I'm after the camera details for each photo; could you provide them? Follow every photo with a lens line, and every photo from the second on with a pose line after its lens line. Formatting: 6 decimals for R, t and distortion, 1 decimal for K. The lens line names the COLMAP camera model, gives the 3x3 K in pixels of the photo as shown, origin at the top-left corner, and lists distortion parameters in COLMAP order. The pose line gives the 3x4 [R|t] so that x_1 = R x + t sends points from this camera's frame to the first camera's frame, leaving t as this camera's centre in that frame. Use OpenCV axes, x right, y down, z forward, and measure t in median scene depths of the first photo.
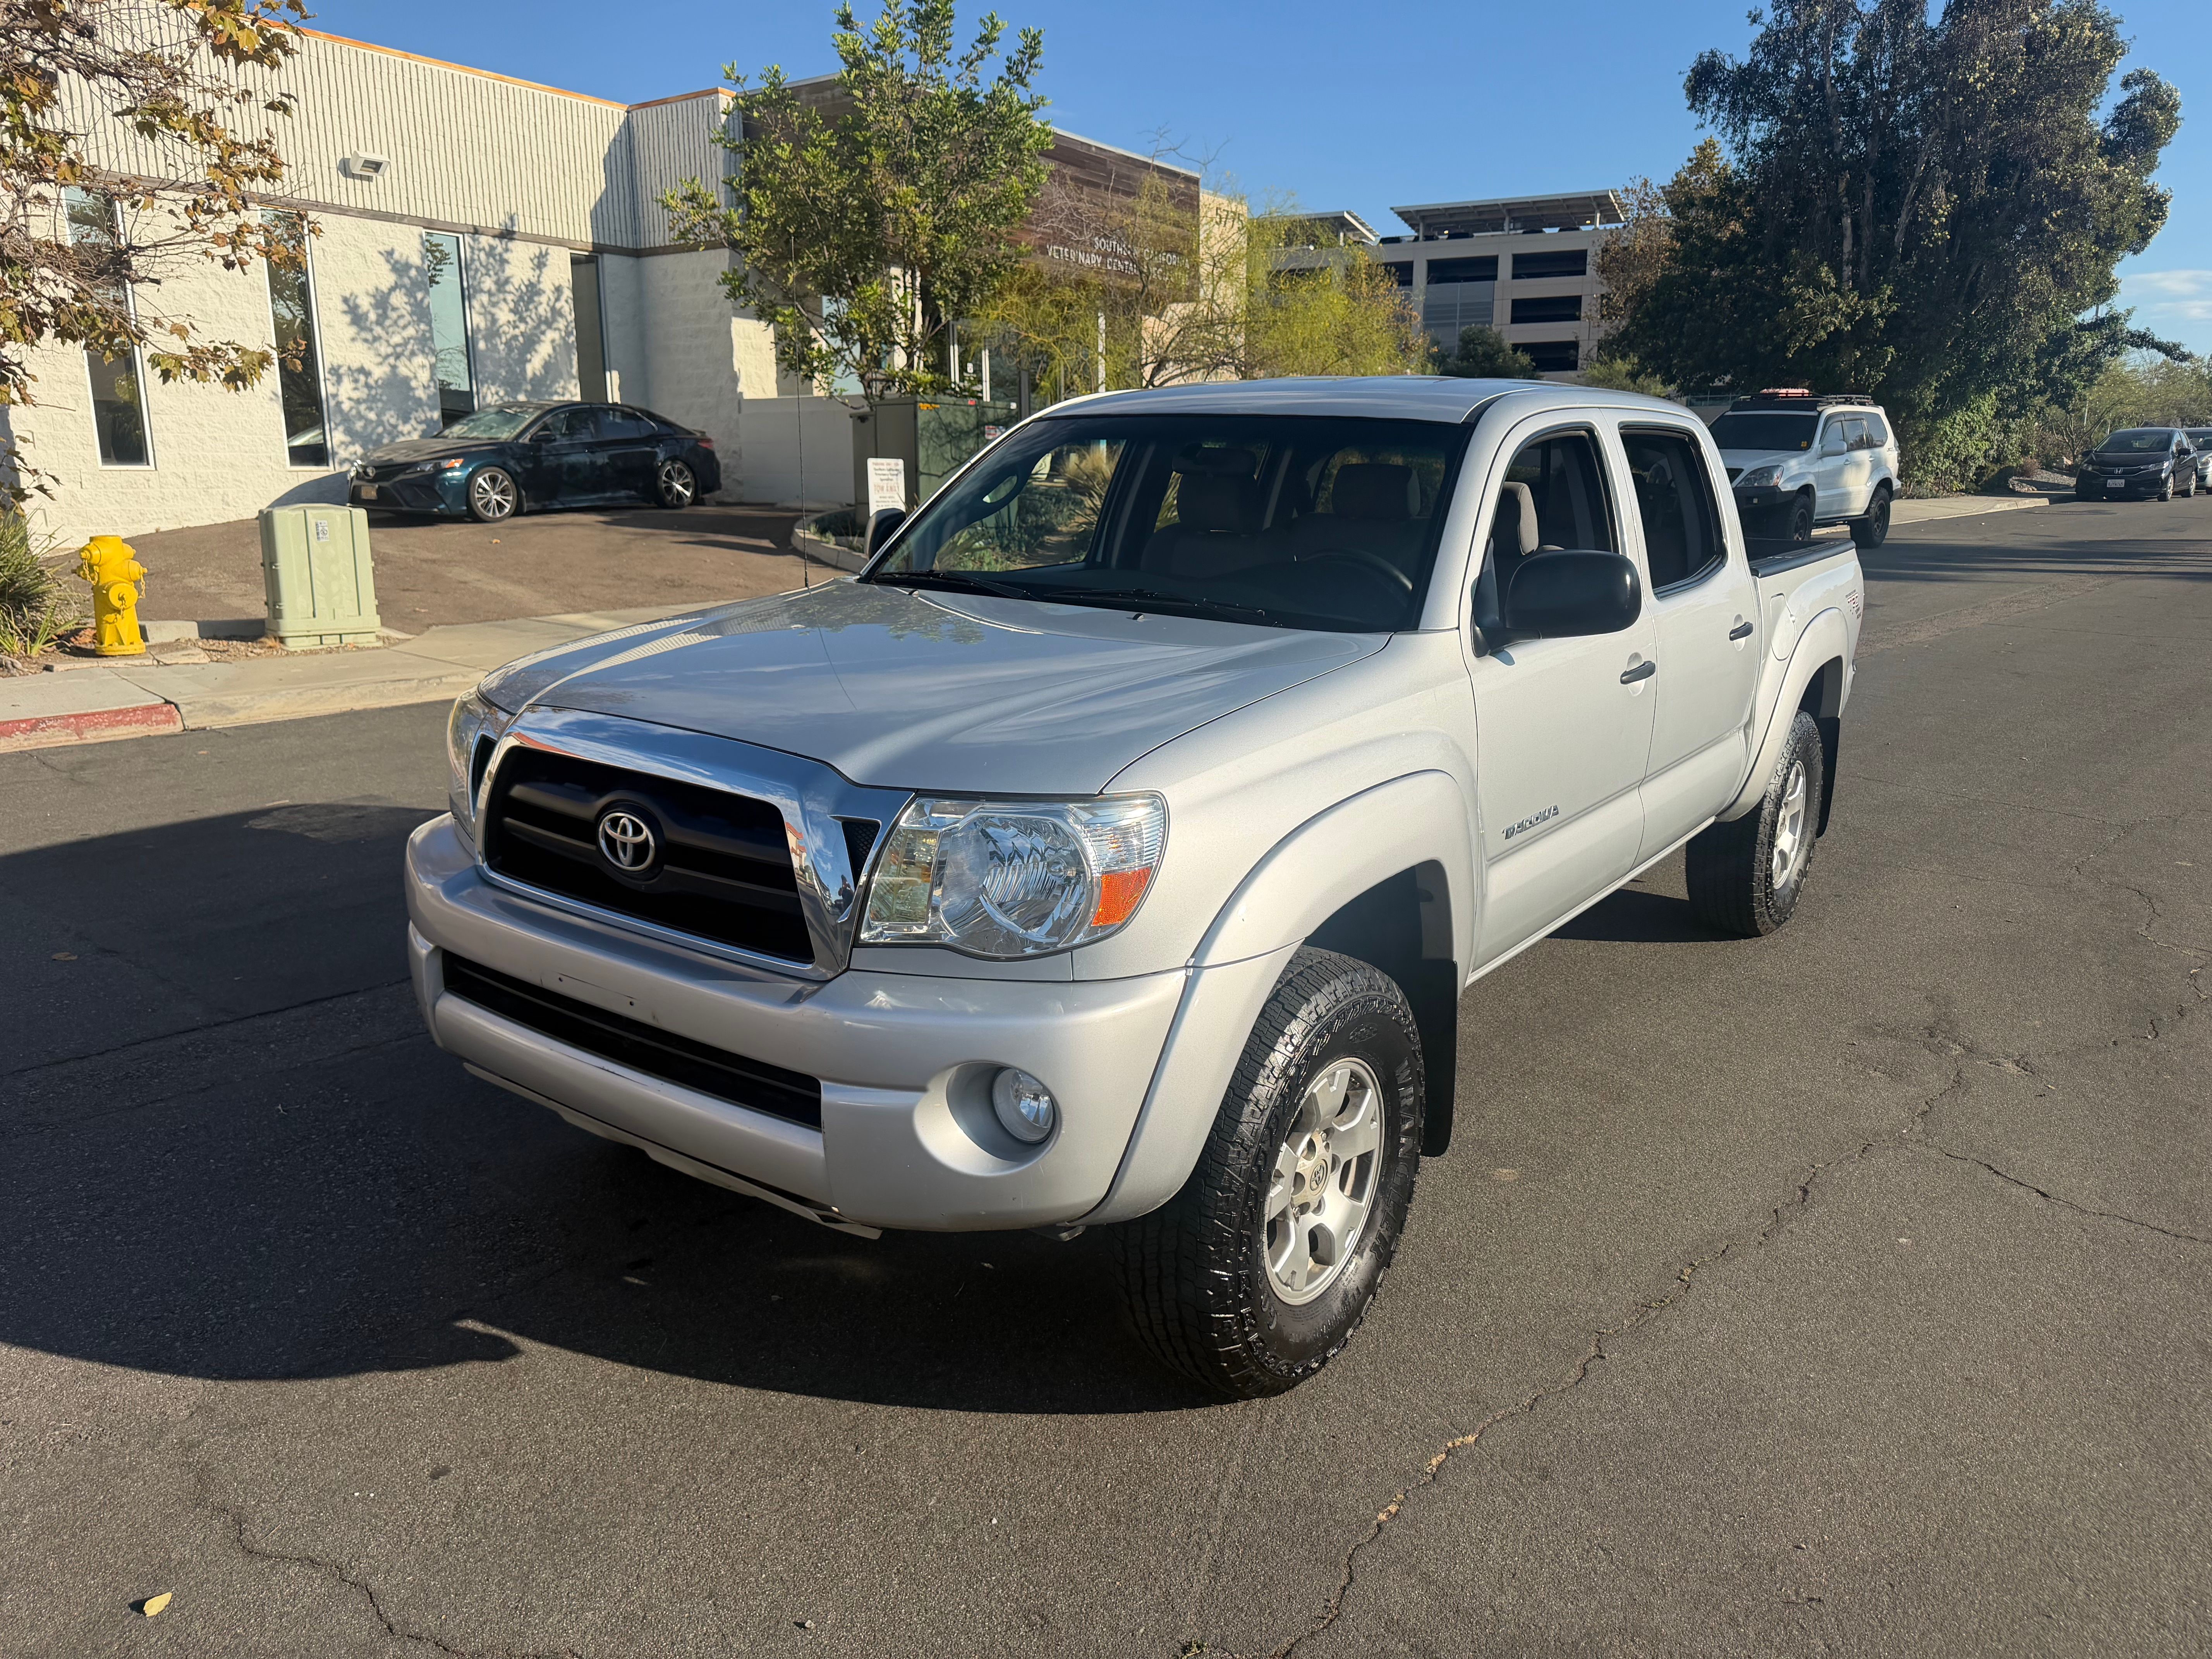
lens RADIAL K [[1571.3, 0, 1113.9], [0, 1571.3, 836.9], [0, 0, 1]] dist [0.005211, -0.014862]
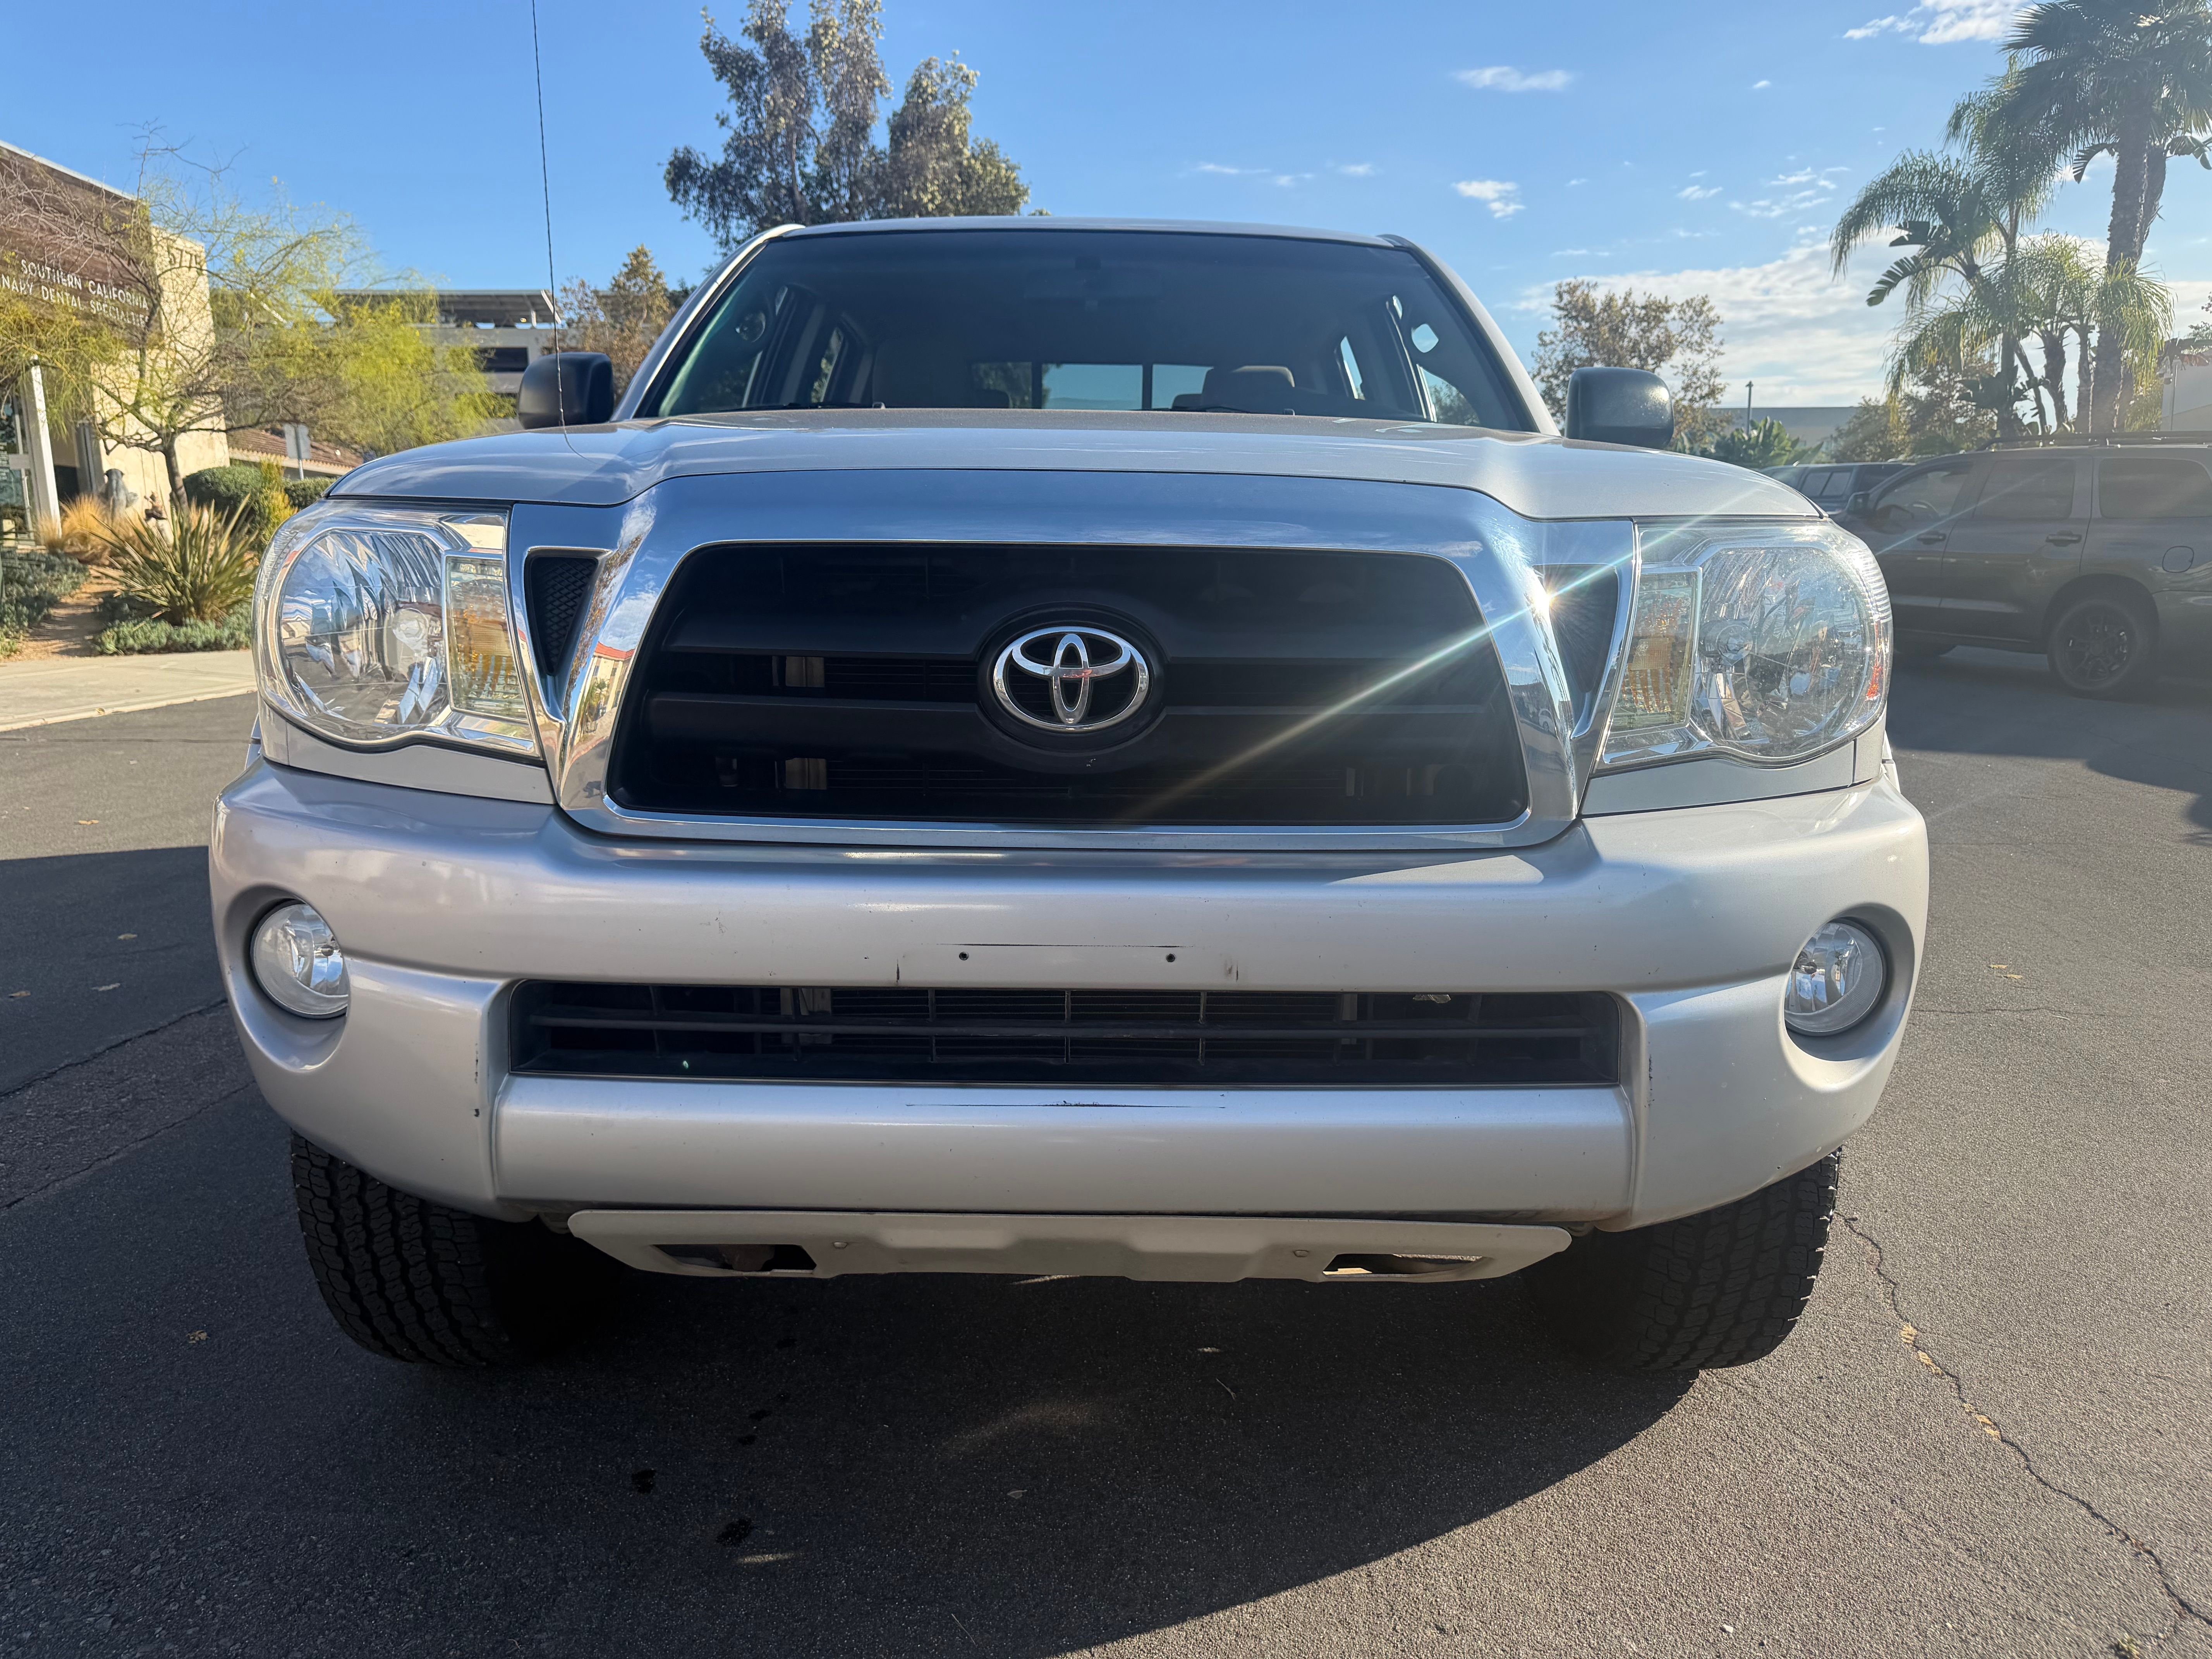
lens RADIAL K [[1571.3, 0, 1104.6], [0, 1571.3, 844.5], [0, 0, 1]] dist [0.005211, -0.014862]
pose [[0.806089, -0.117419, 0.580029, -0.153453], [0.151528, 0.988397, -0.010498, 0.016543], [-0.572066, 0.096353, 0.814528, 0.136604]]
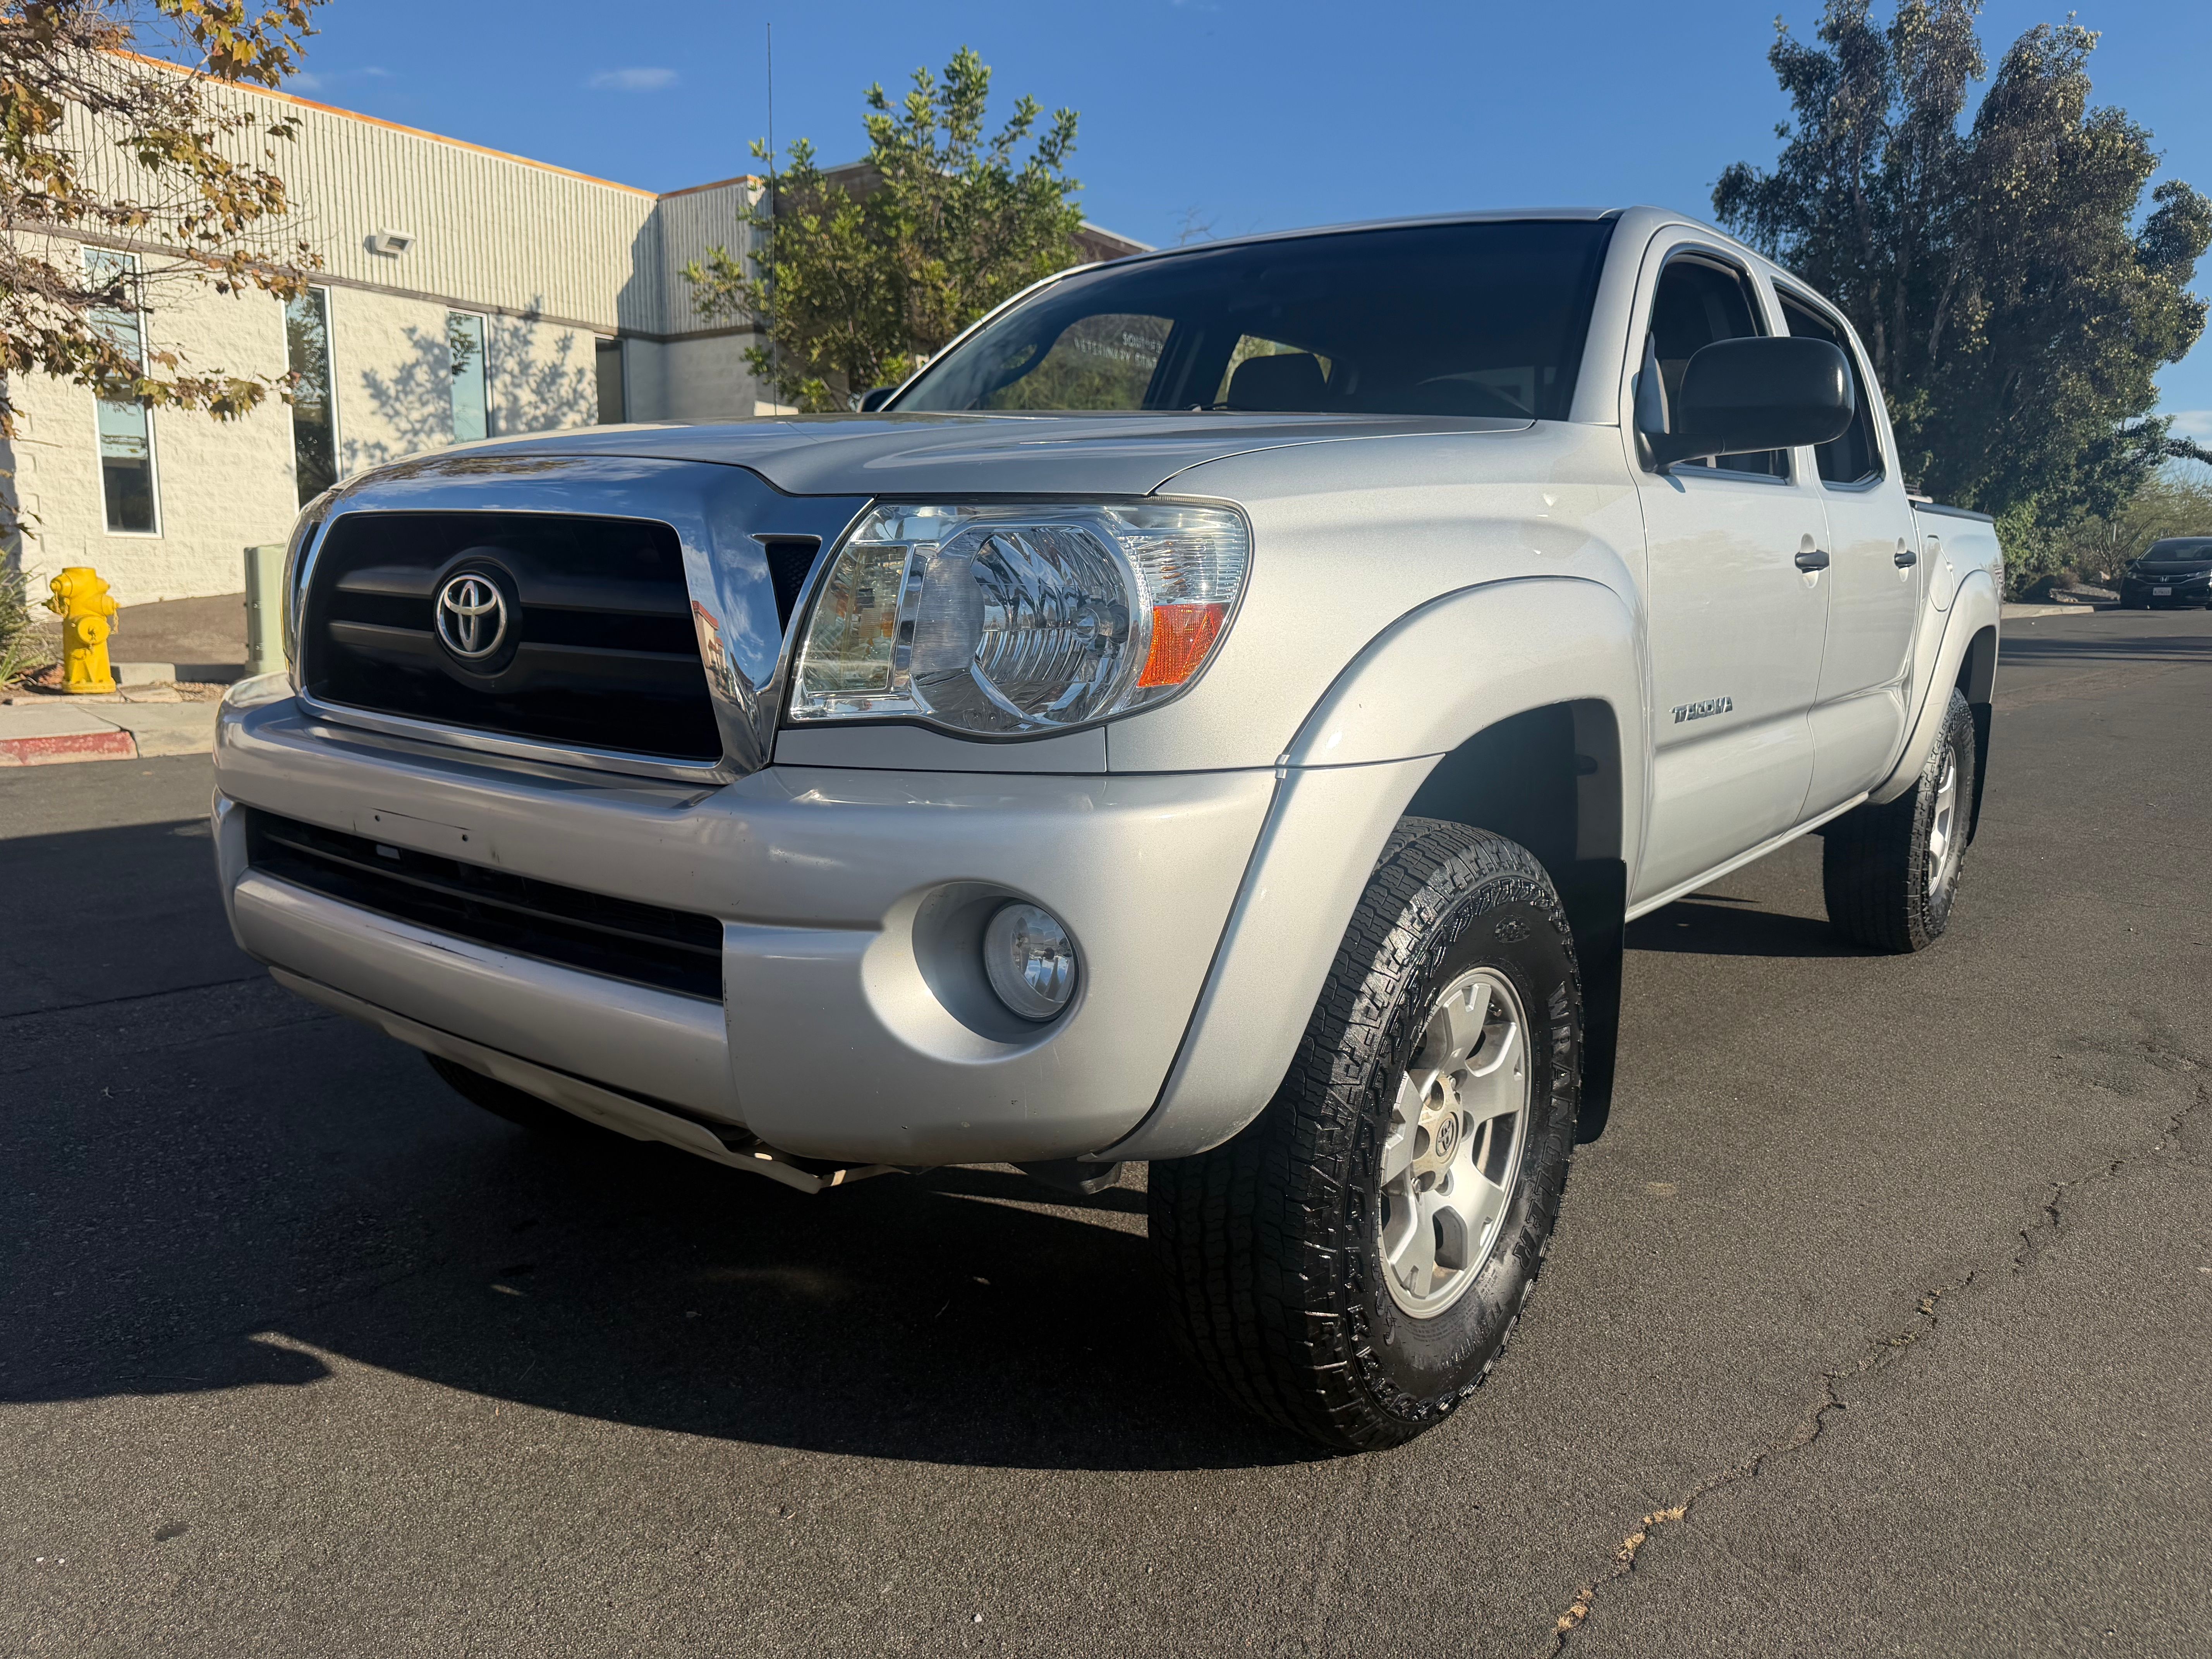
lens RADIAL K [[1571.3, 0, 1110.0], [0, 1571.3, 849.1], [0, 0, 1]] dist [0.005211, -0.014862]
pose [[0.999822, 0.011005, -0.015356, -0.003308], [-0.012073, 0.997380, -0.071327, 0.037882], [0.014531, 0.071499, 0.997335, 0.075814]]
